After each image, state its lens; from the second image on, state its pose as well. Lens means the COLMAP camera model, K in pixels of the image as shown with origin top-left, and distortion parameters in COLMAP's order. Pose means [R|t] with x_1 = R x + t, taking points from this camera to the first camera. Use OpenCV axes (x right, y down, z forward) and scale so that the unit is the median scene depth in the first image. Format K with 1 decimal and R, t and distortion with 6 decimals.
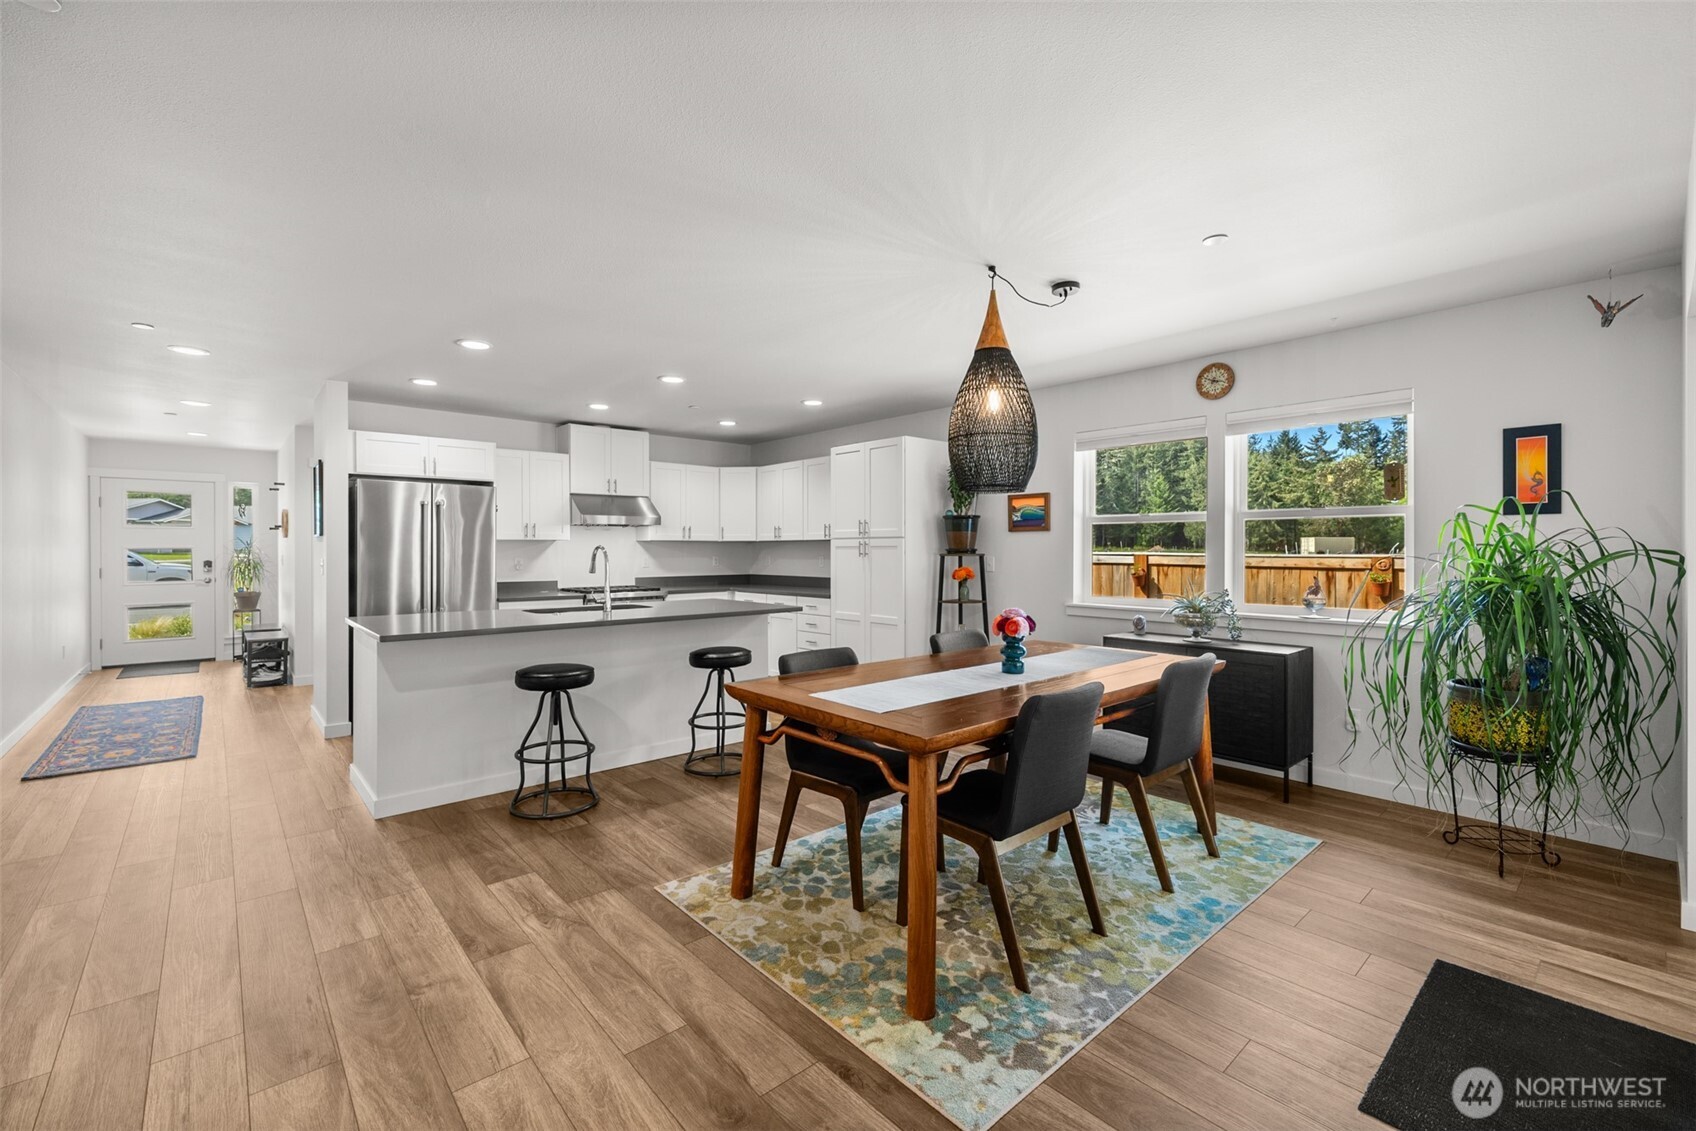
lens RADIAL K [[717.5, 0, 841.6], [0, 717.5, 551.3], [0, 0, 1]] dist [0.001366, 0.000591]
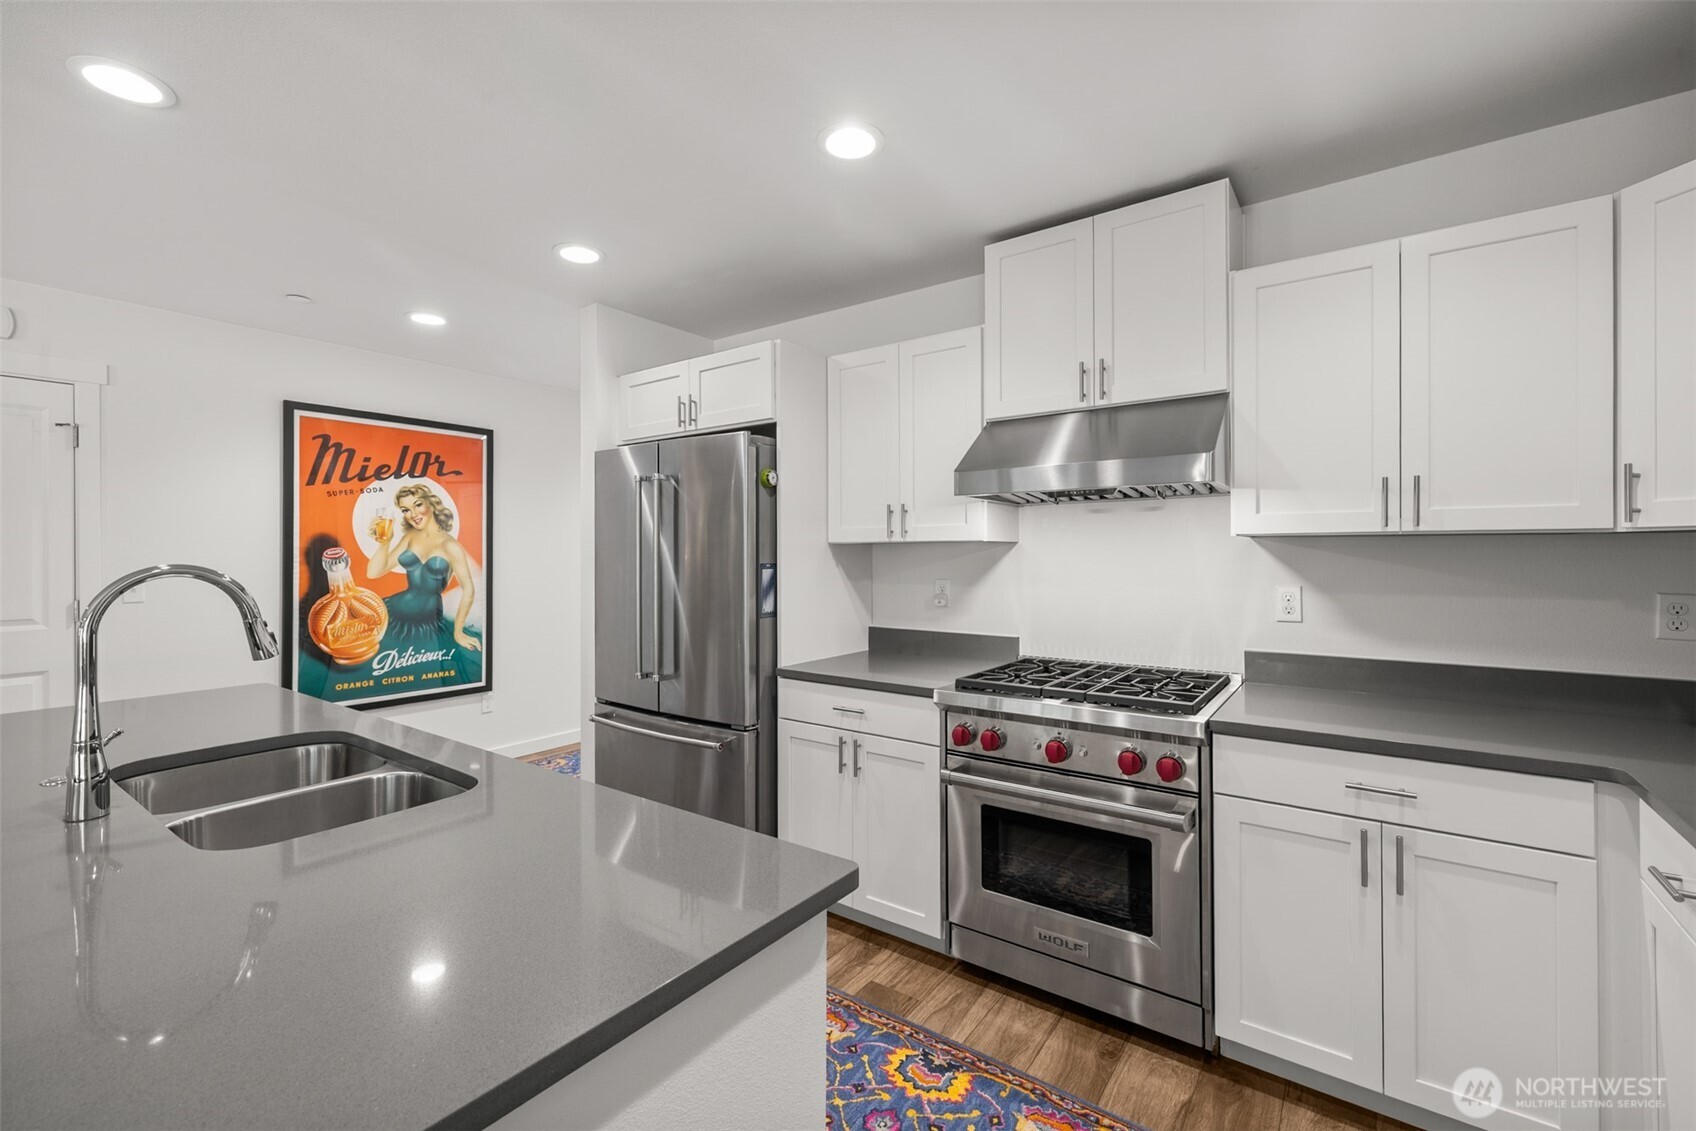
lens RADIAL K [[734.0, 0, 836.5], [0, 734.0, 546.5], [0, 0, 1]] dist [0.007324, -0.000028]
pose [[0.208523, -0.008258, -0.977983, -0.001157], [0.001080, 0.999966, -0.008213, -0.009707], [0.978017, 0.000656, 0.208525, 0.889295]]
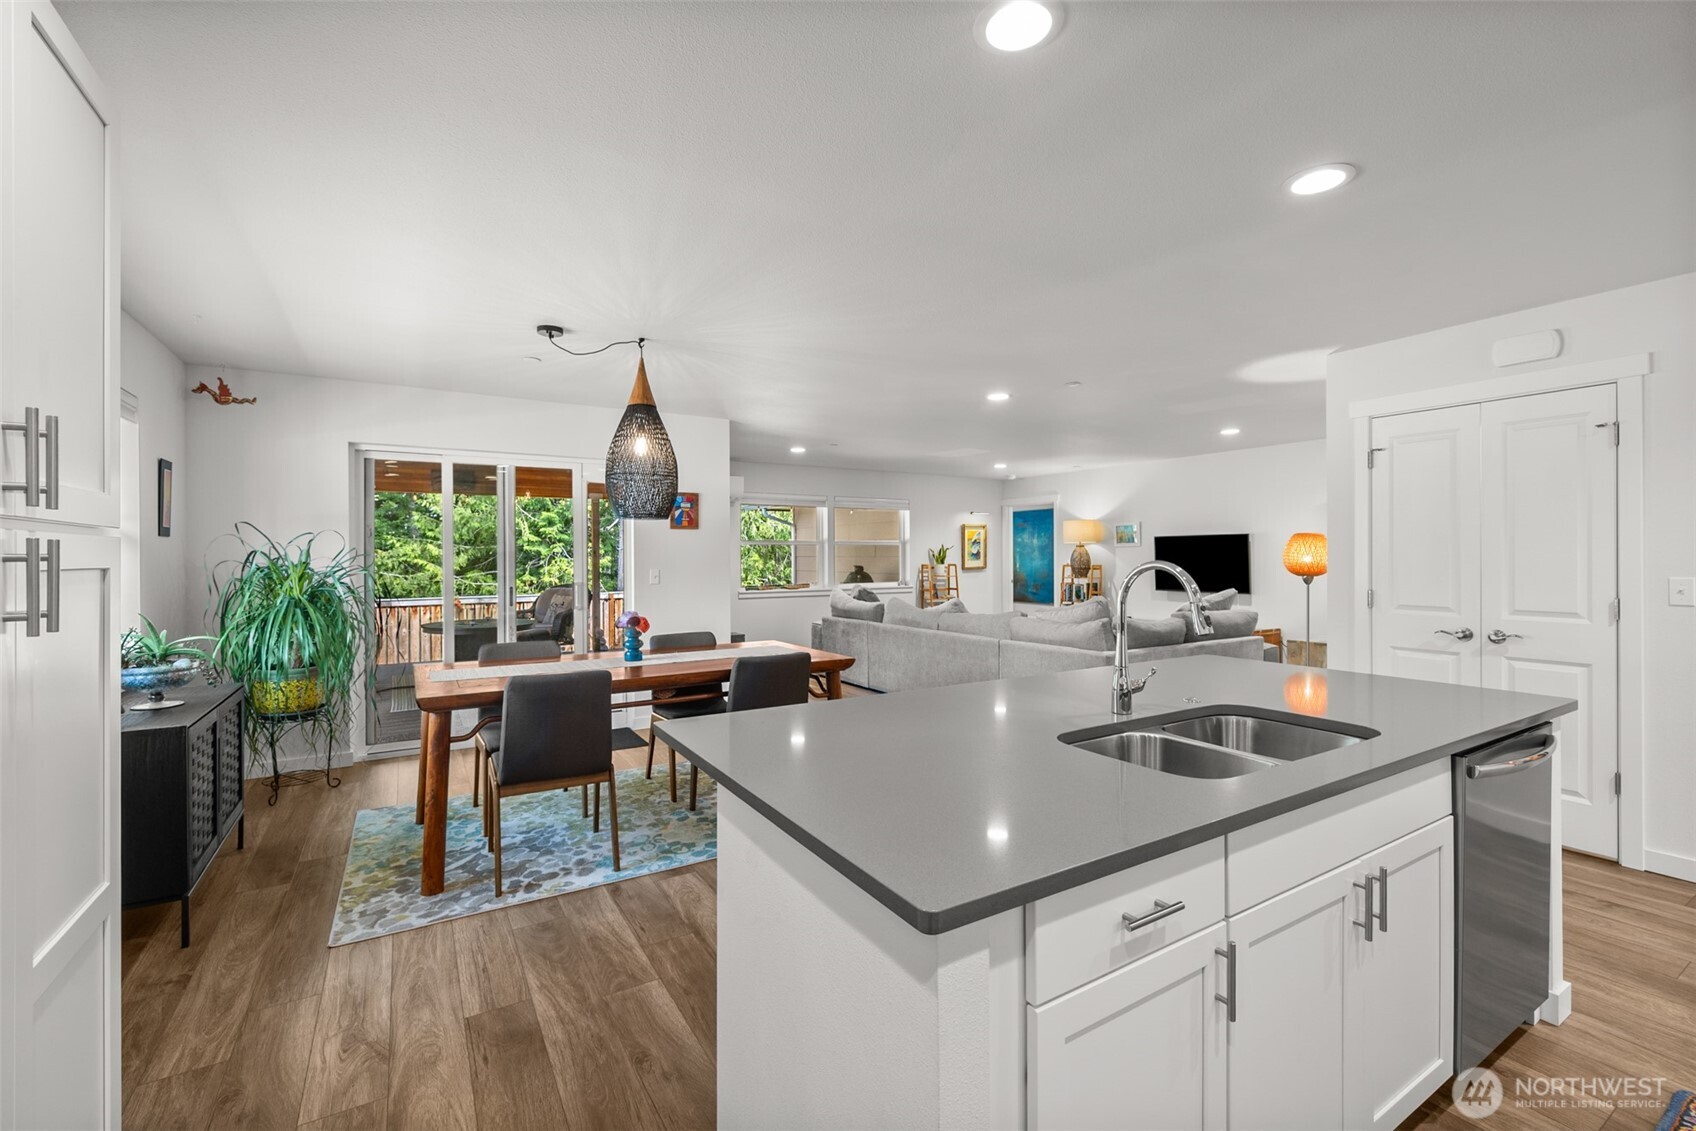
lens RADIAL K [[717.5, 0, 841.6], [0, 717.5, 551.3], [0, 0, 1]] dist [0.001366, 0.000591]
pose [[-0.983428, 0.003825, 0.181257, -0.176444], [0.003300, 0.999989, -0.003198, -0.010238], [-0.181267, -0.002547, -0.983431, 1.067628]]
